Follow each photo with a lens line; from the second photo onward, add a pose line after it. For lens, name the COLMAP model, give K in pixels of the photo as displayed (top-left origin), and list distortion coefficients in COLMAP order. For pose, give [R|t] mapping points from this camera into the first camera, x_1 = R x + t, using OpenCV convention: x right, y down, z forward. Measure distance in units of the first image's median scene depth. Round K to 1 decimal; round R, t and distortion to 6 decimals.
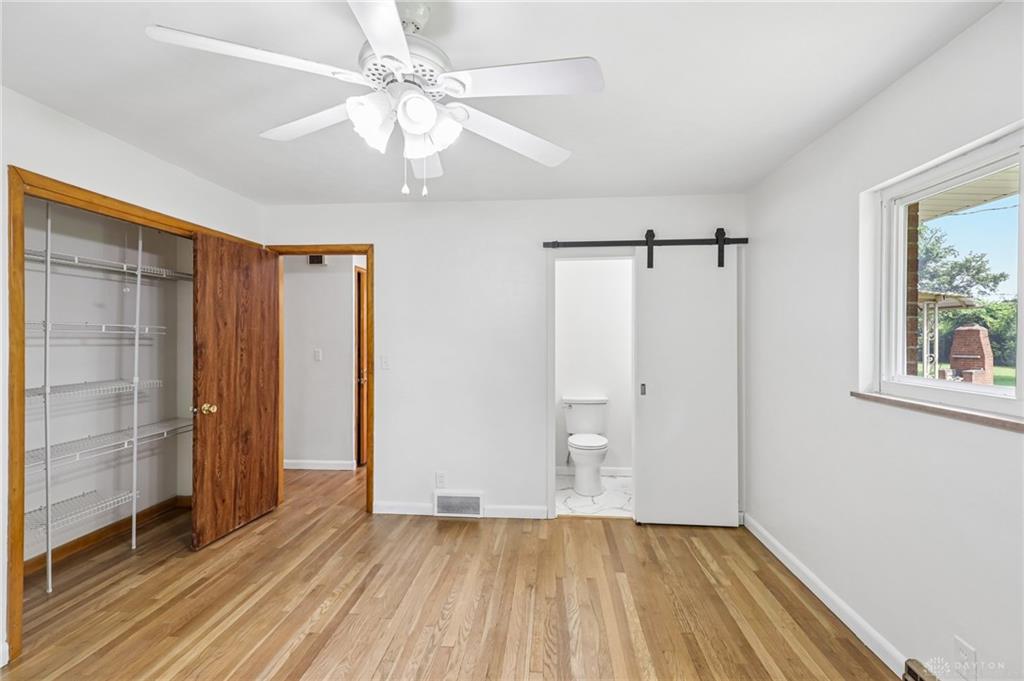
lens RADIAL K [[463.4, 0, 516.4], [0, 463.4, 334.4], [0, 0, 1]] dist [0.016784, 0.000930]
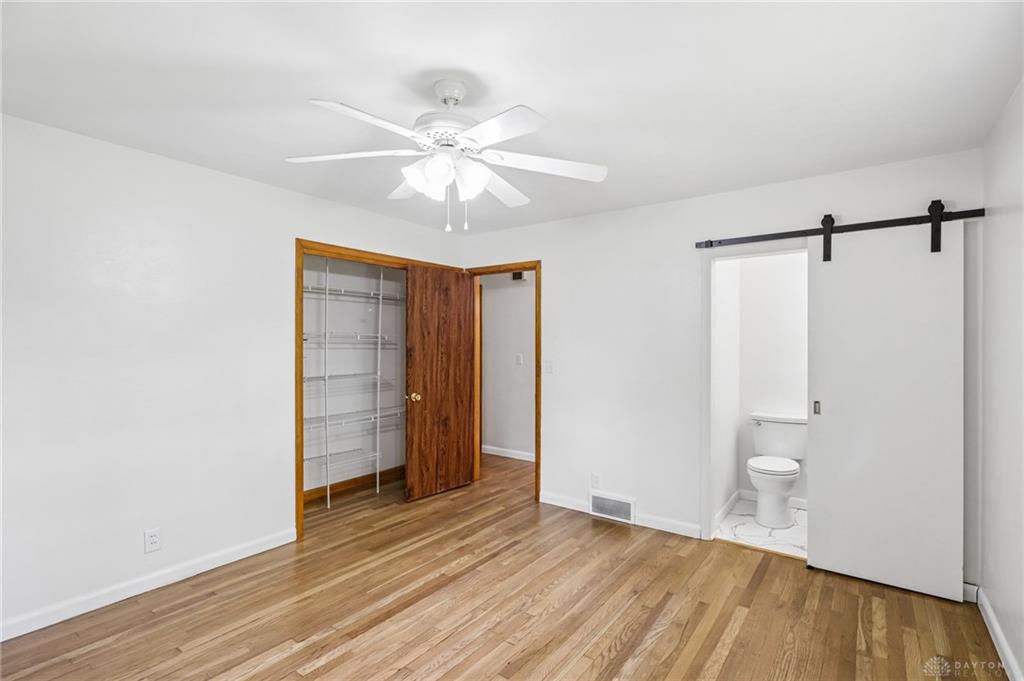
lens RADIAL K [[477.7, 0, 516.9], [0, 477.7, 340.1], [0, 0, 1]] dist [-0.002190, 0.000479]
pose [[0.855684, -0.000127, -0.517498, 0.277996], [-0.000638, 0.999999, -0.001300, -0.001350], [0.517498, 0.001442, 0.855683, -0.011779]]
